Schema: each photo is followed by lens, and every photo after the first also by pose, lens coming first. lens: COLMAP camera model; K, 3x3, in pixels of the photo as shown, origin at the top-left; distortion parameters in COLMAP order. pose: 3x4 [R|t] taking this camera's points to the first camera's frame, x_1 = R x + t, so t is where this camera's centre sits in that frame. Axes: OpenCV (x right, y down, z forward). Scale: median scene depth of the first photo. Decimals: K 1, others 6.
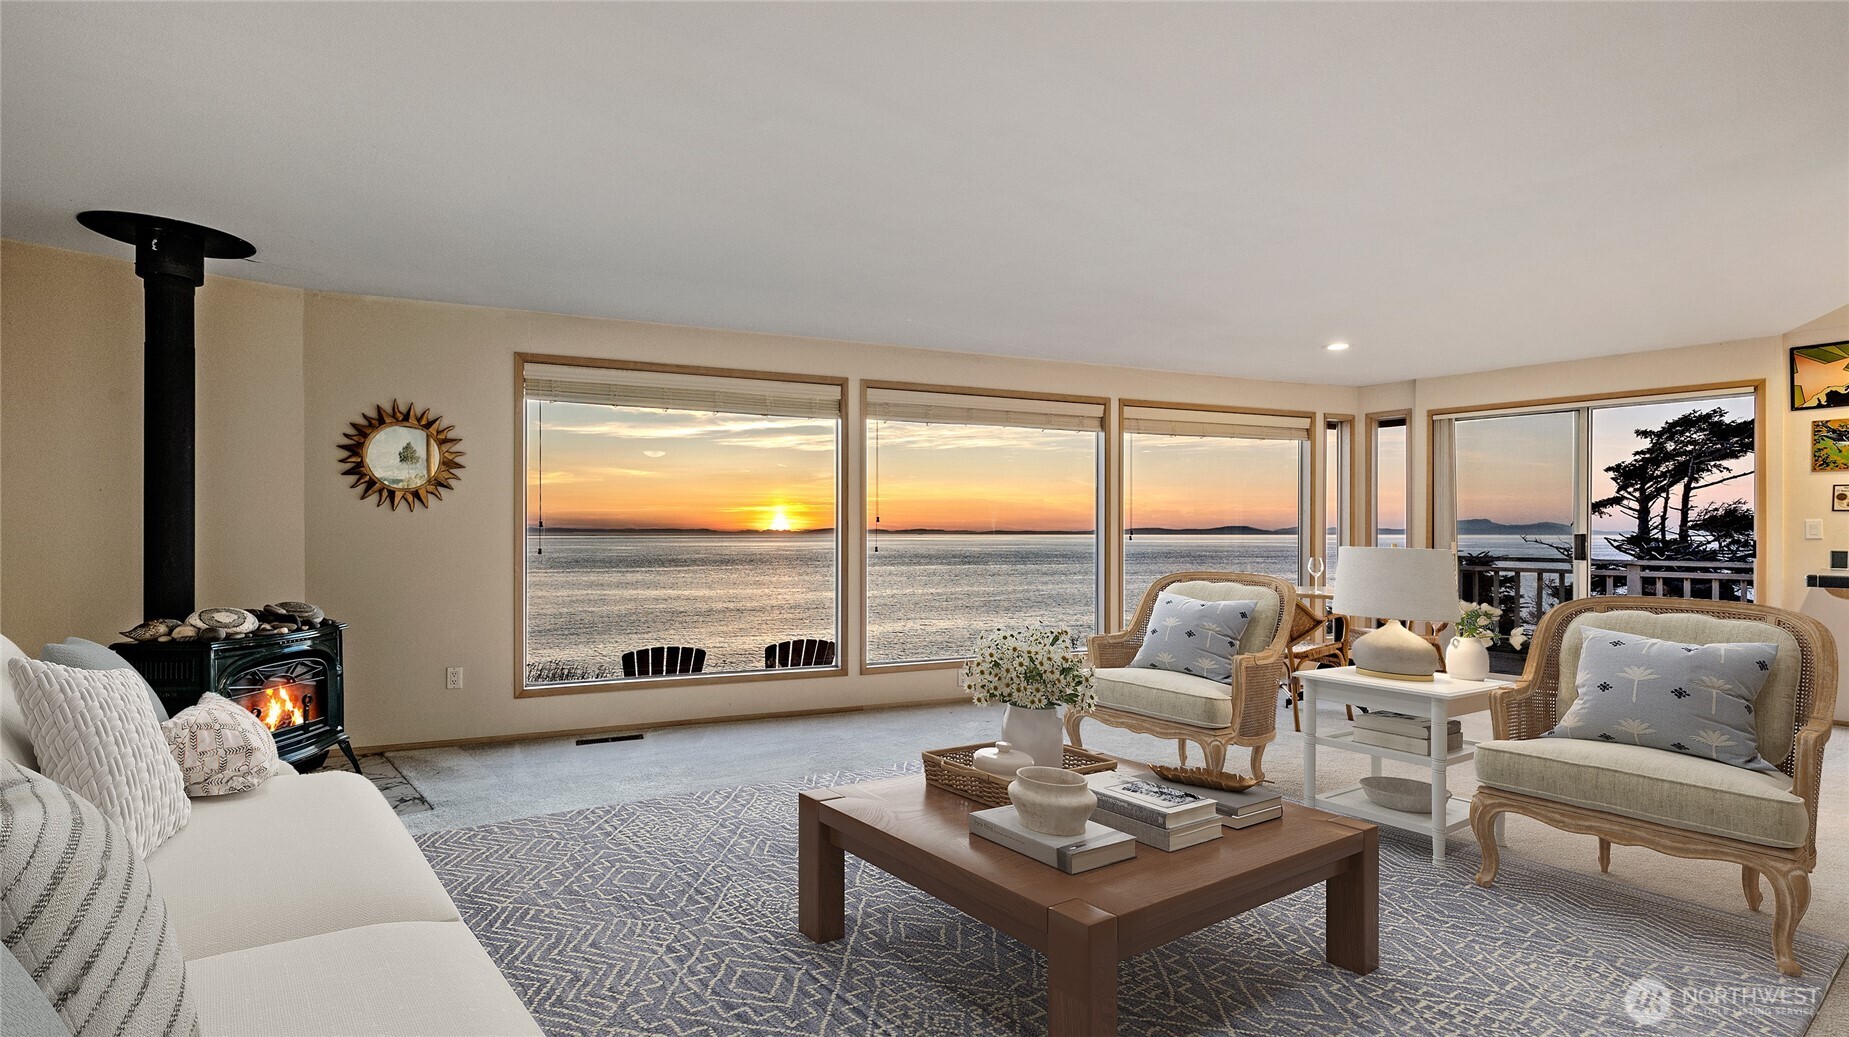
lens RADIAL K [[856.0, 0, 931.7], [0, 856.0, 537.7], [0, 0, 1]] dist [0.011773, -0.003601]
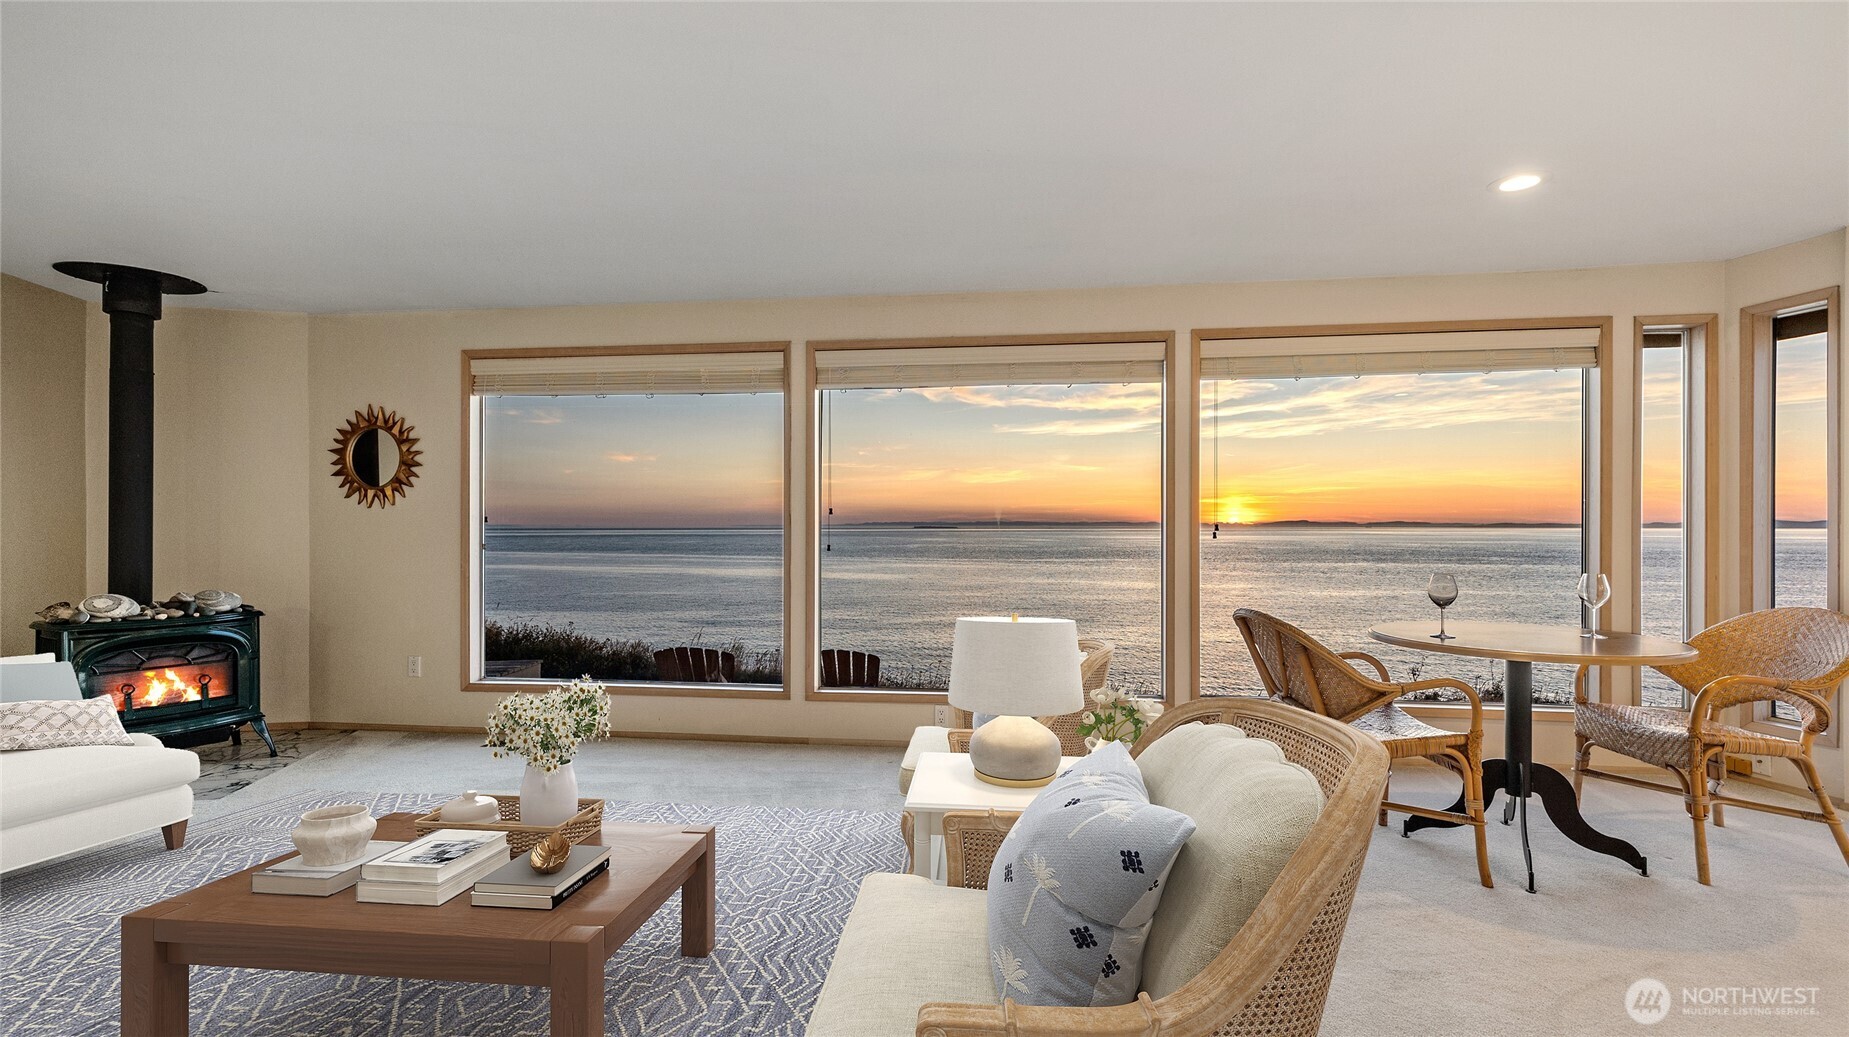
lens RADIAL K [[856.0, 0, 920.7], [0, 856.0, 529.1], [0, 0, 1]] dist [0.011773, -0.003601]
pose [[0.861952, 0.001217, -0.506989, 0.431028], [-0.002269, 0.999996, -0.001457, -0.003832], [0.506985, 0.002406, 0.861952, 0.345771]]
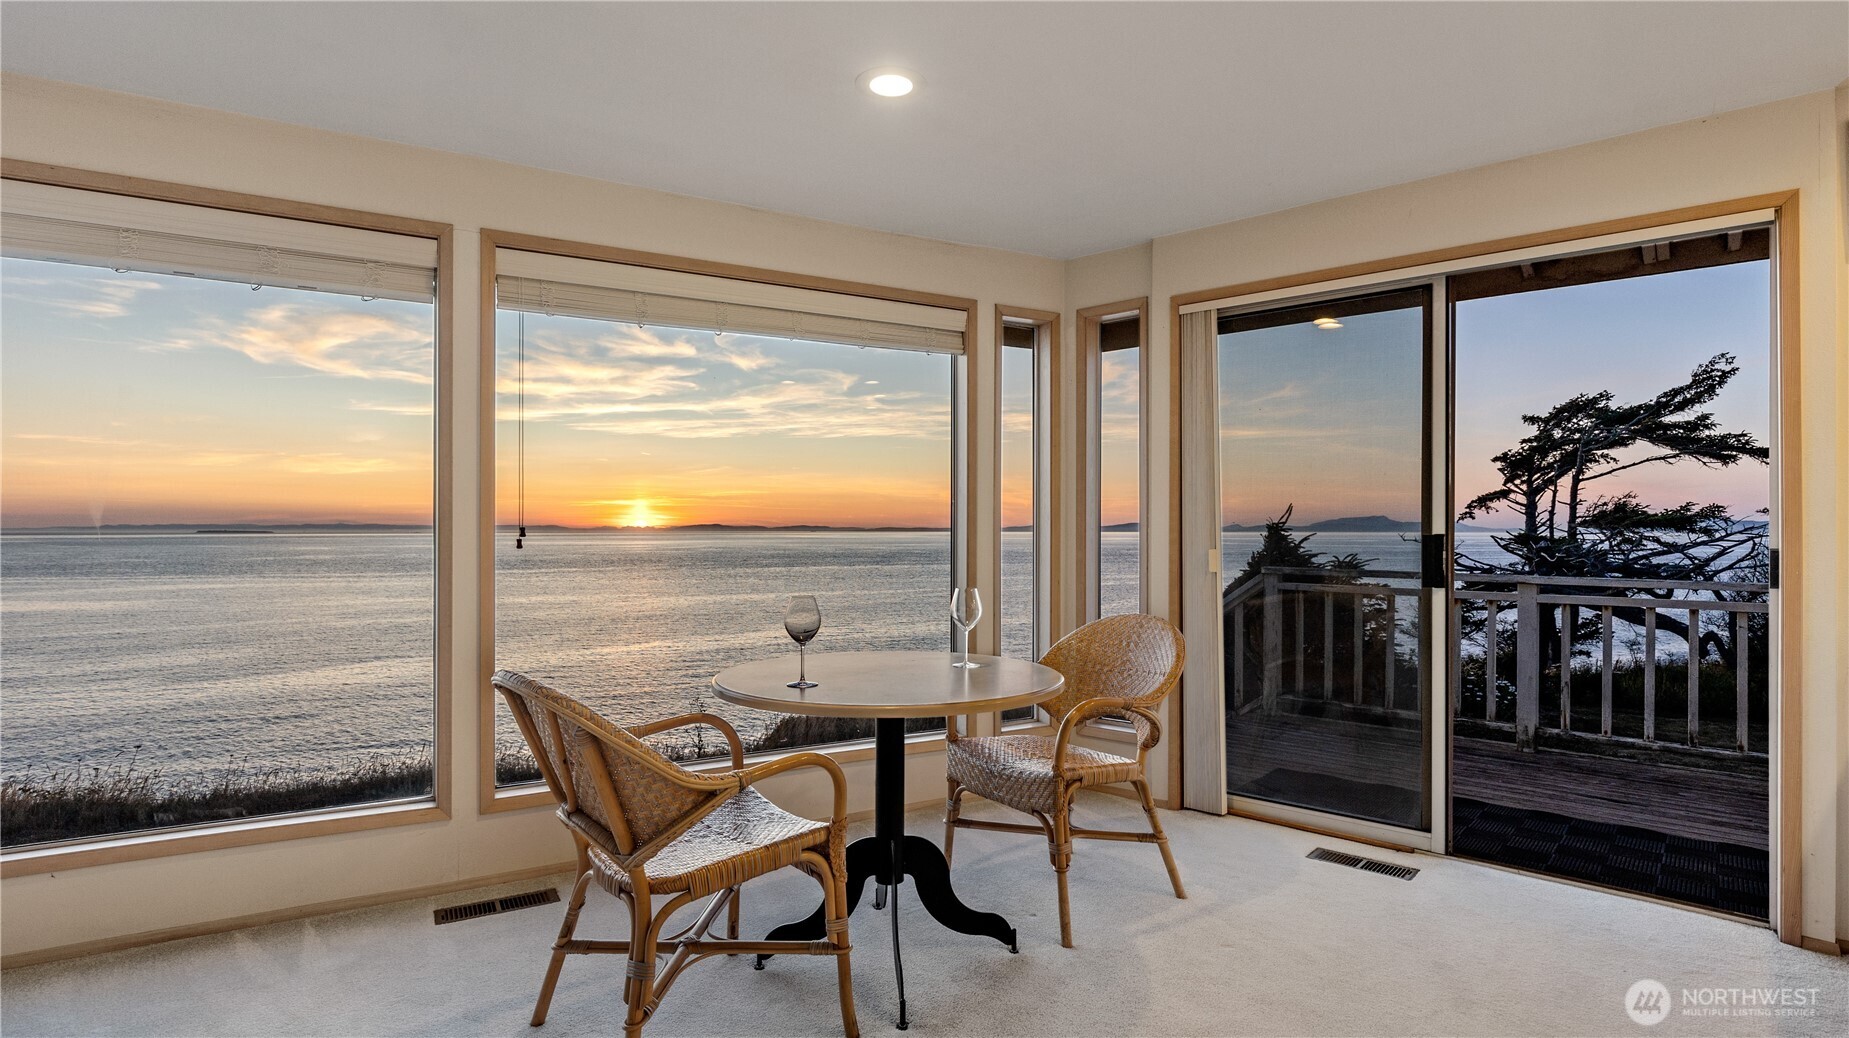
lens RADIAL K [[917.2, 0, 949.8], [0, 917.2, 537.5], [0, 0, 1]] dist [-0.002889, 0.000251]
pose [[0.991847, -0.001015, 0.127434, 0.453748], [0.000684, 0.999996, 0.002644, -0.004677], [-0.127436, -0.002535, 0.991844, 0.566211]]
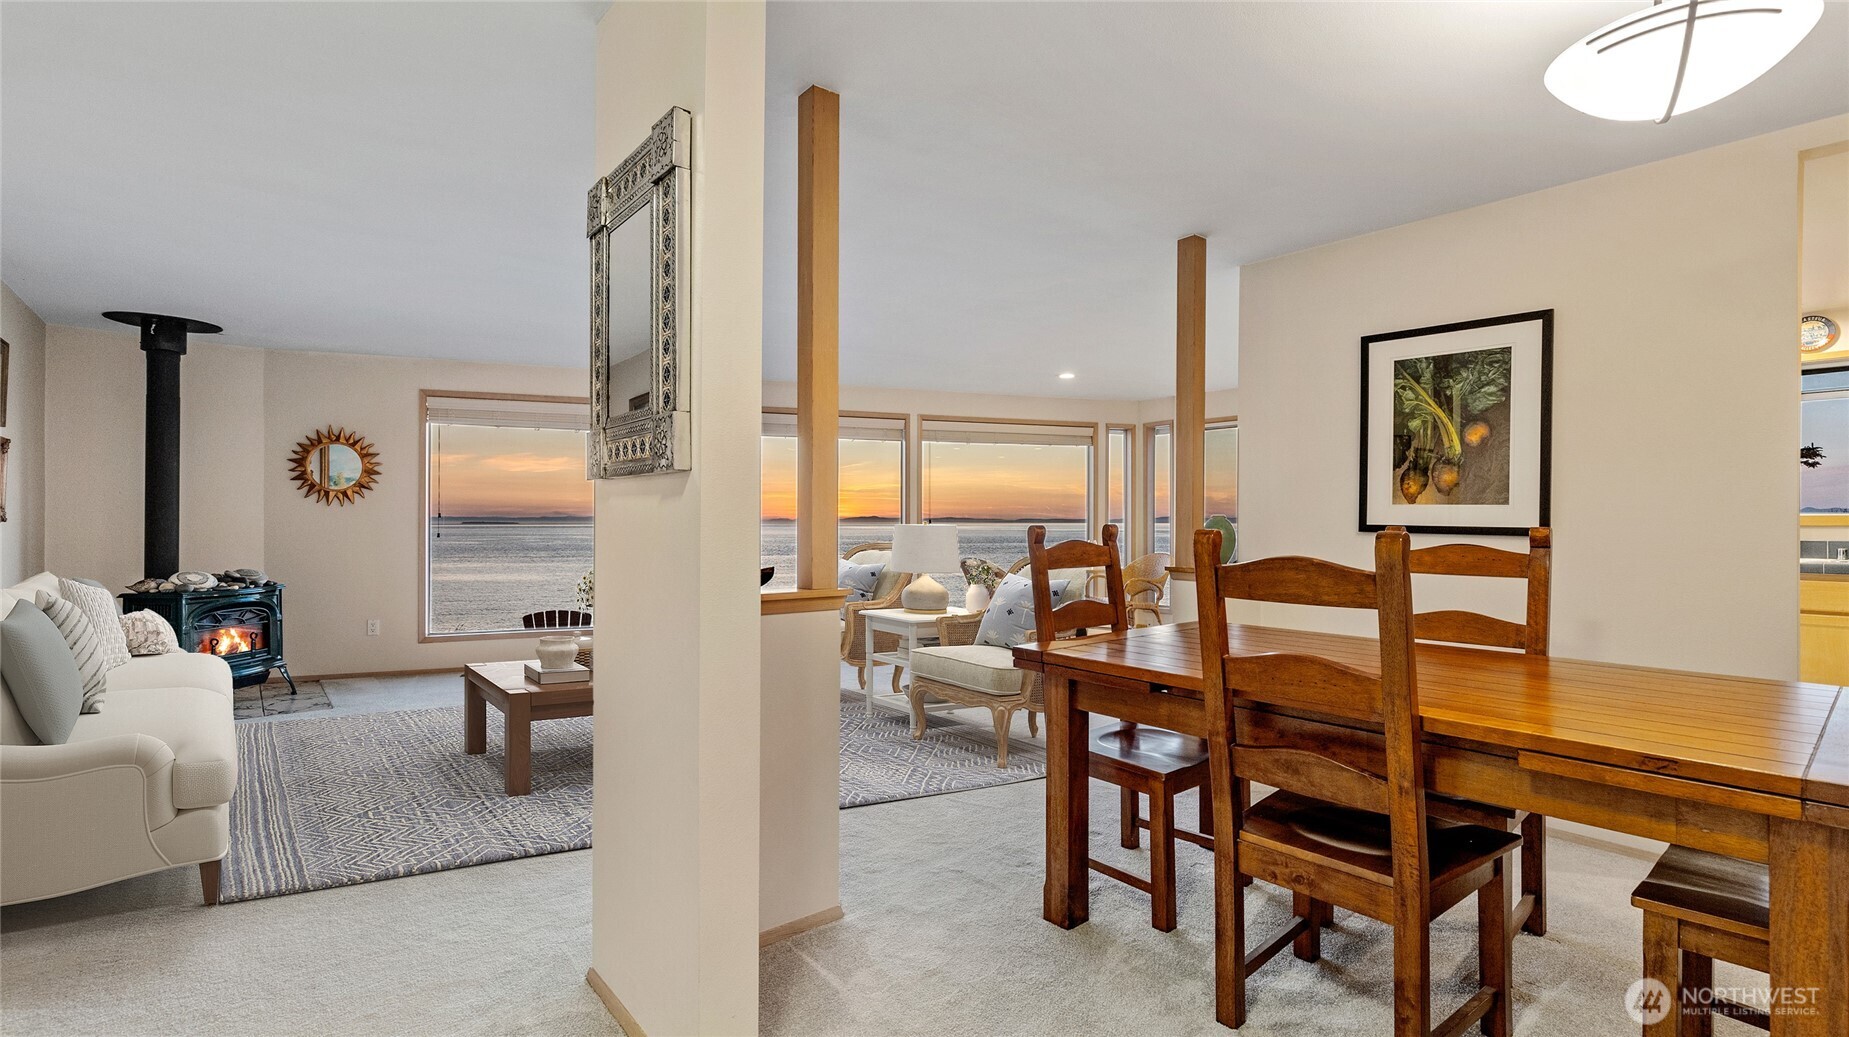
lens RADIAL K [[856.0, 0, 934.3], [0, 856.0, 522.1], [0, 0, 1]] dist [0.011773, -0.003601]
pose [[0.999089, 0.000267, -0.042686, 0.336949], [-0.000471, 0.999989, -0.004763, 0.001040], [0.042684, 0.004779, 0.999077, -0.283517]]
